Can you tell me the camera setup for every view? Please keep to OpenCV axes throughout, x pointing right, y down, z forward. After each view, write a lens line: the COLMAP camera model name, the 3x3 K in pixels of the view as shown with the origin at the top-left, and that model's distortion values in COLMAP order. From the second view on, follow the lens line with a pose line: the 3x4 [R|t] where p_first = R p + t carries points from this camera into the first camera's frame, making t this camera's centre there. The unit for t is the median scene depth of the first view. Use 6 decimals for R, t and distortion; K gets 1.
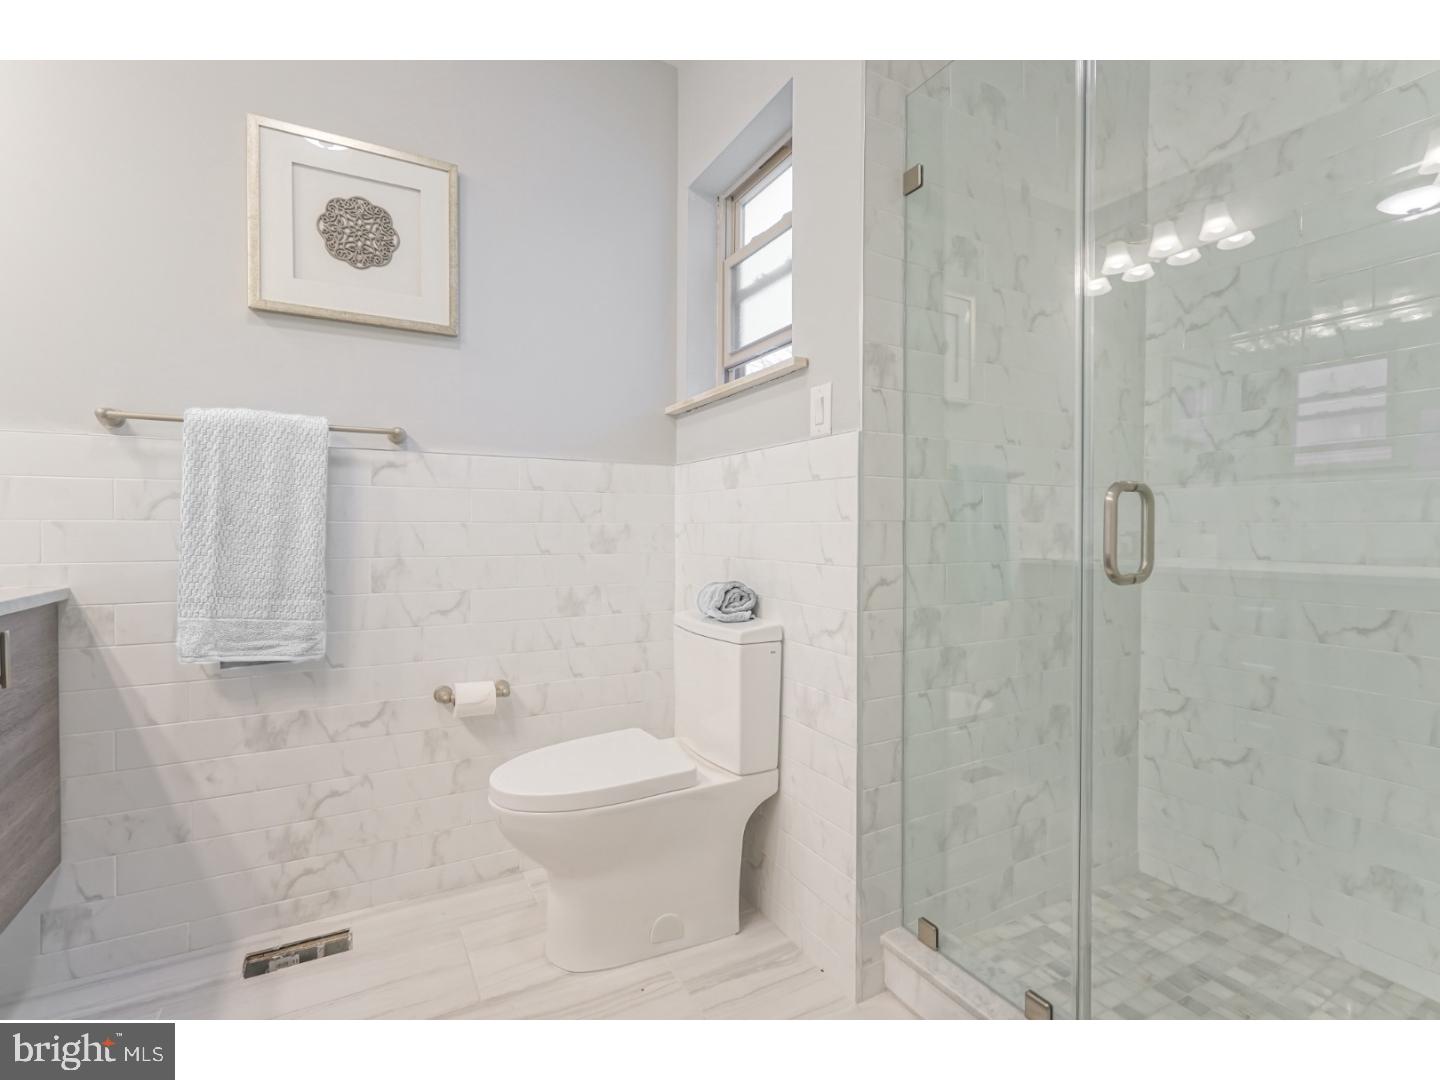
lens RADIAL K [[648.7, 0, 722.1], [0, 648.7, 537.3], [0, 0, 1]] dist [-0.006708, 0.002102]
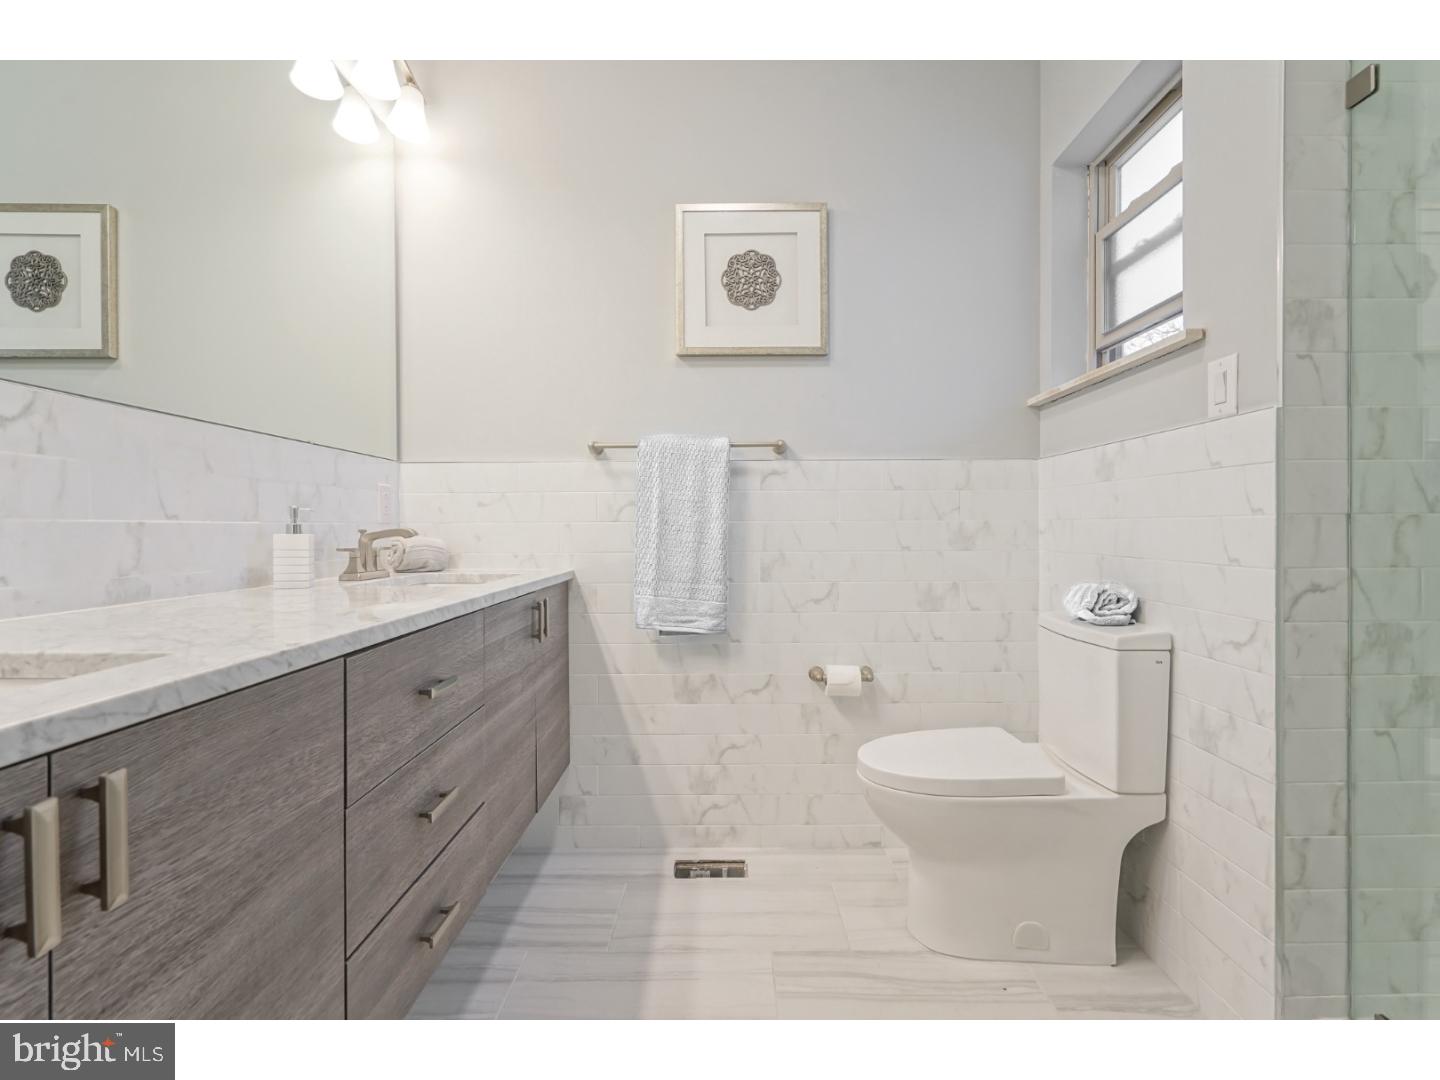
lens RADIAL K [[703.2, 0, 725.3], [0, 703.2, 534.6], [0, 0, 1]] dist [-0.007010, 0.002864]
pose [[0.885184, -0.002766, -0.465233, -0.000446], [0.001042, 0.999992, -0.003964, 0.004379], [0.465240, 0.003024, 0.885180, -0.147788]]
